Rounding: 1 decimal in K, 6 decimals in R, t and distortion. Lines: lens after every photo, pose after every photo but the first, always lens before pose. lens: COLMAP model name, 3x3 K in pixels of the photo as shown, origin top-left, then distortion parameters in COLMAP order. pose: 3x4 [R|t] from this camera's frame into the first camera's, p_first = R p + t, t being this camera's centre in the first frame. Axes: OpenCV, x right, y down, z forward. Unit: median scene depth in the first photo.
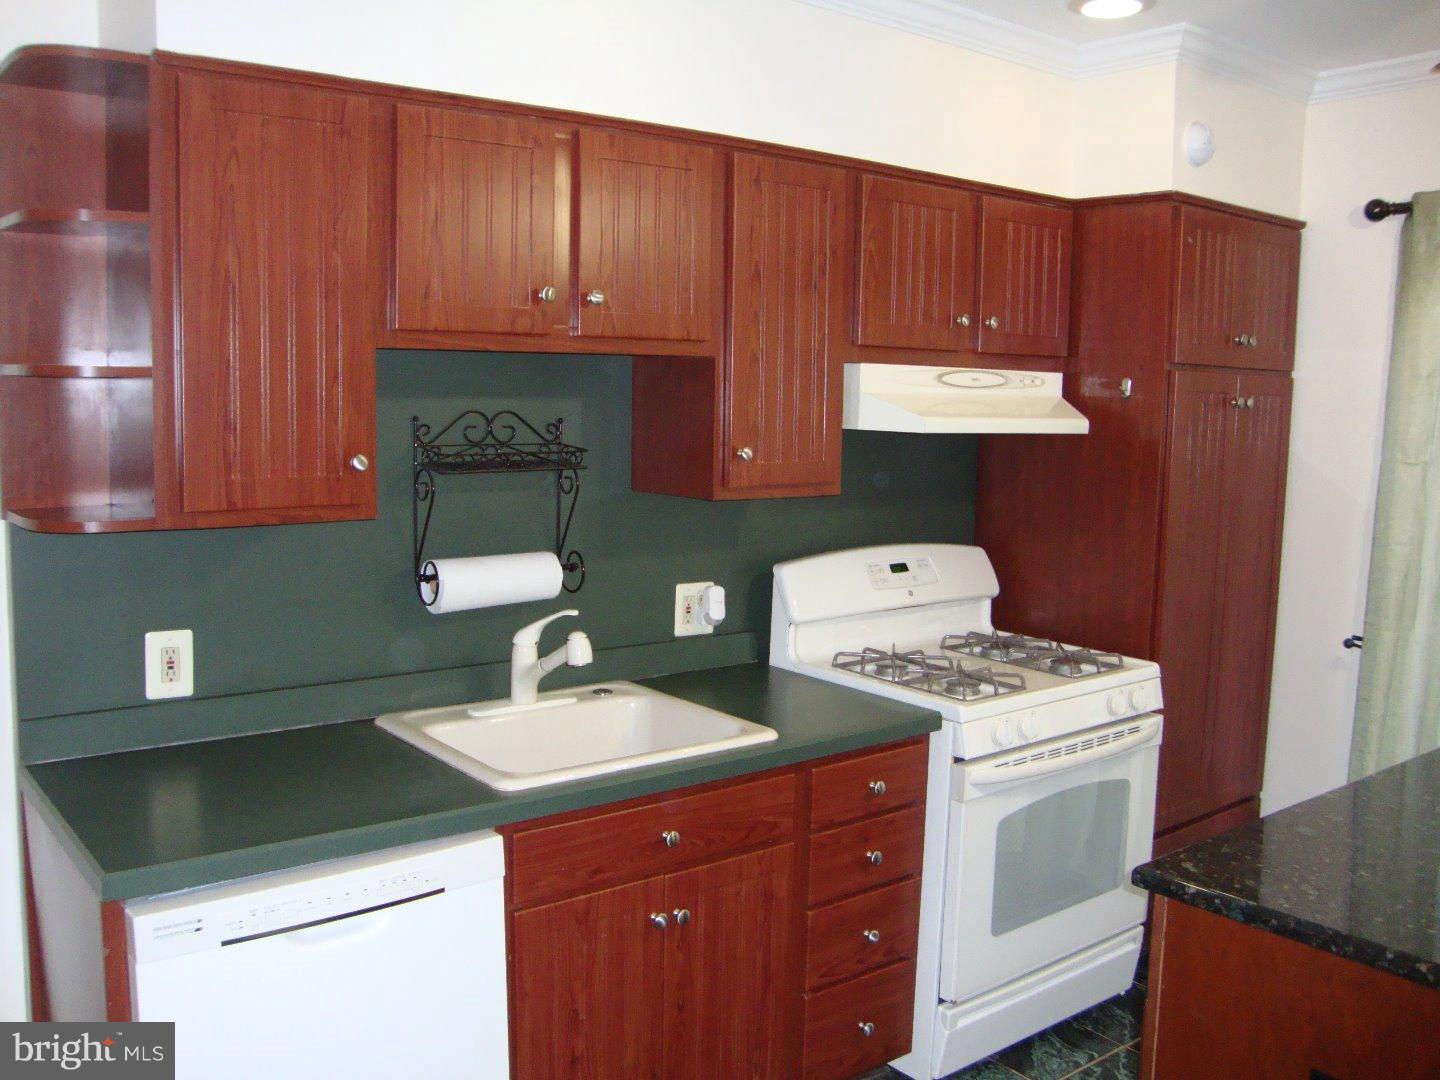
lens RADIAL K [[1326.1, 0, 697.4], [0, 1326.1, 535.2], [0, 0, 1]] dist [-0.212650, 0.246566]
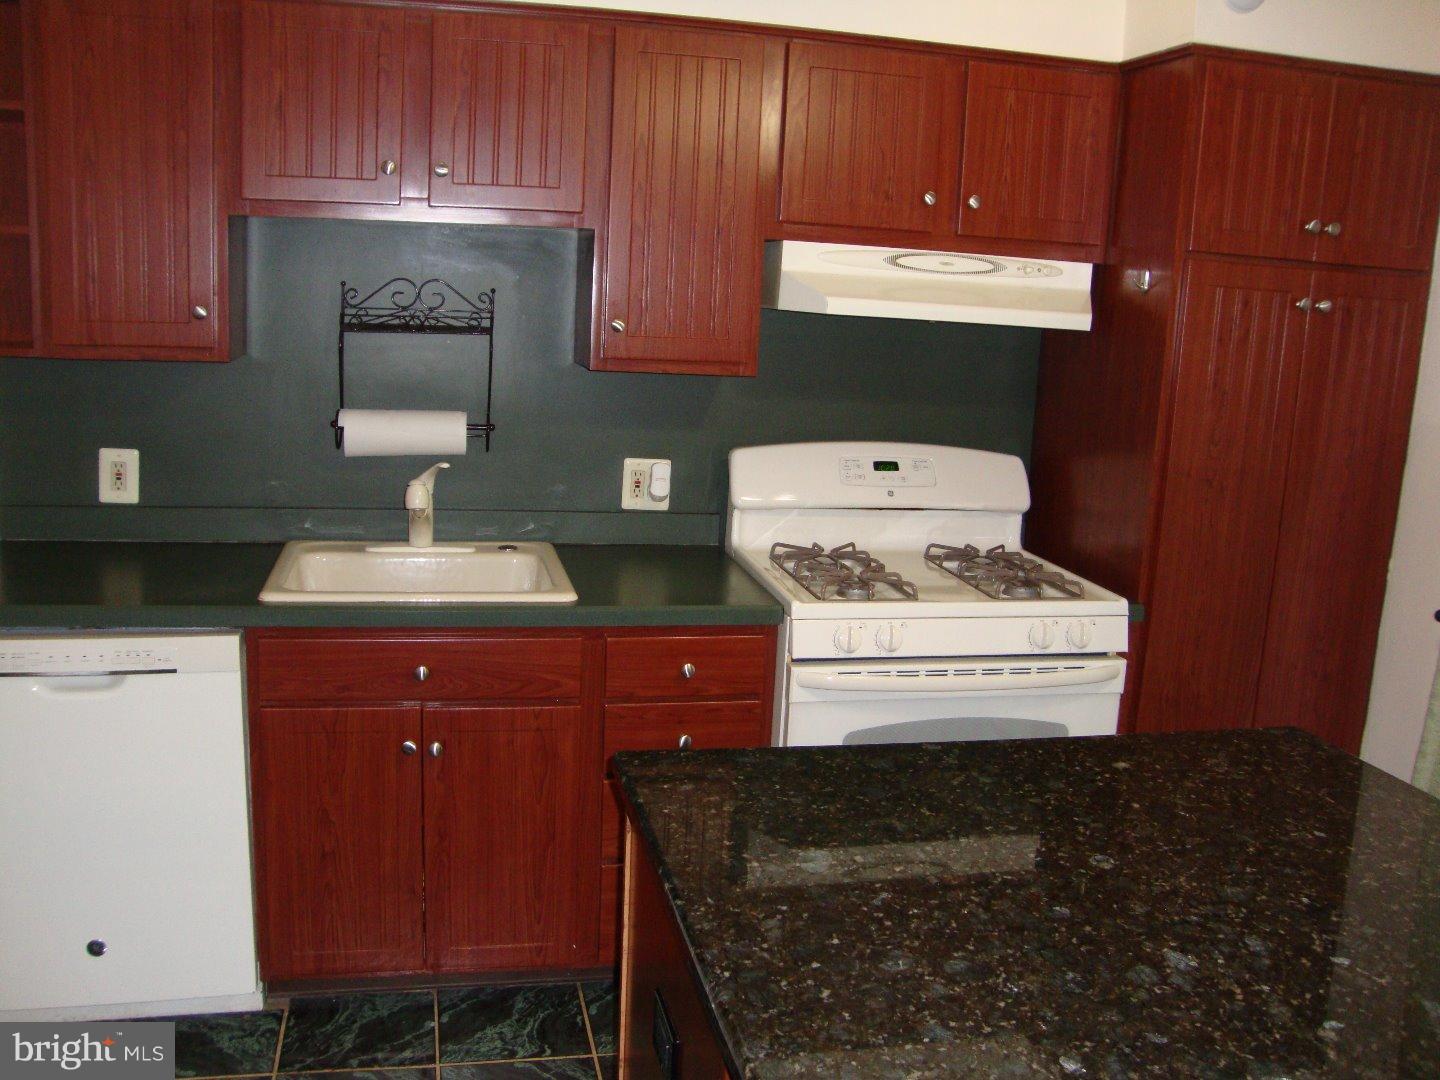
lens RADIAL K [[1326.1, 0, 697.4], [0, 1326.1, 535.2], [0, 0, 1]] dist [-0.212650, 0.246566]
pose [[0.897952, 0.105130, -0.427353, 0.516004], [-0.081392, 0.993969, 0.073497, 0.018212], [0.432502, -0.031214, 0.901093, 0.109422]]
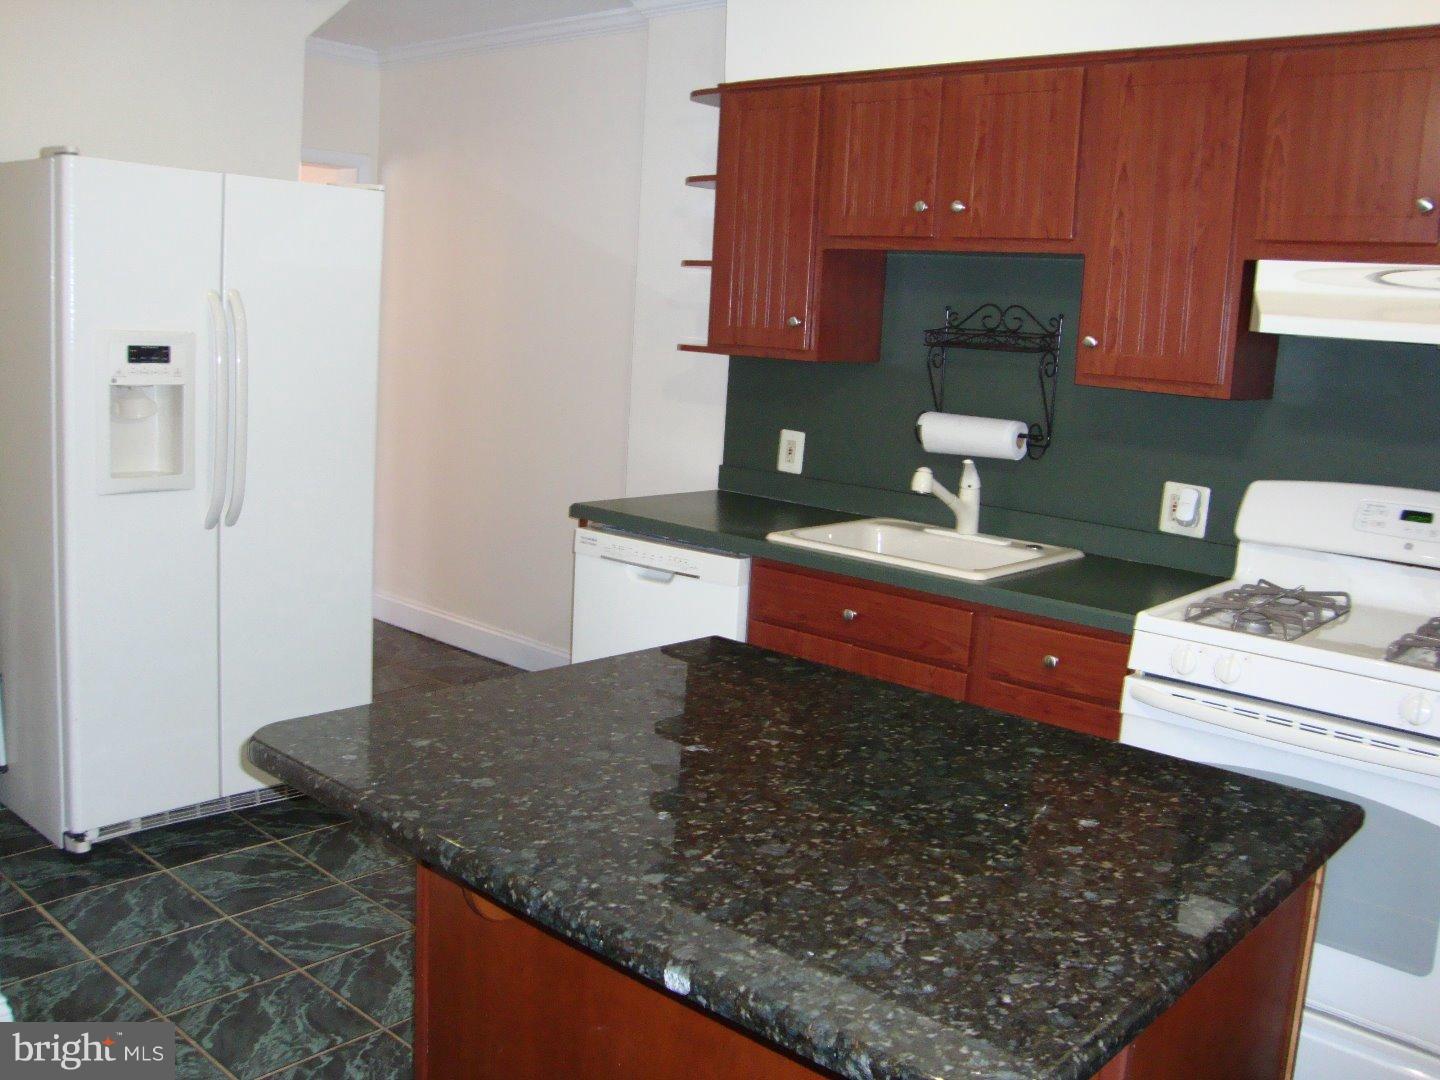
lens RADIAL K [[1326.1, 0, 697.4], [0, 1326.1, 535.2], [0, 0, 1]] dist [-0.212650, 0.246566]
pose [[0.176036, 0.155904, -0.971959, 0.994812], [-0.161311, 0.978600, 0.127753, 0.008633], [0.971077, 0.134299, 0.197418, 0.479029]]
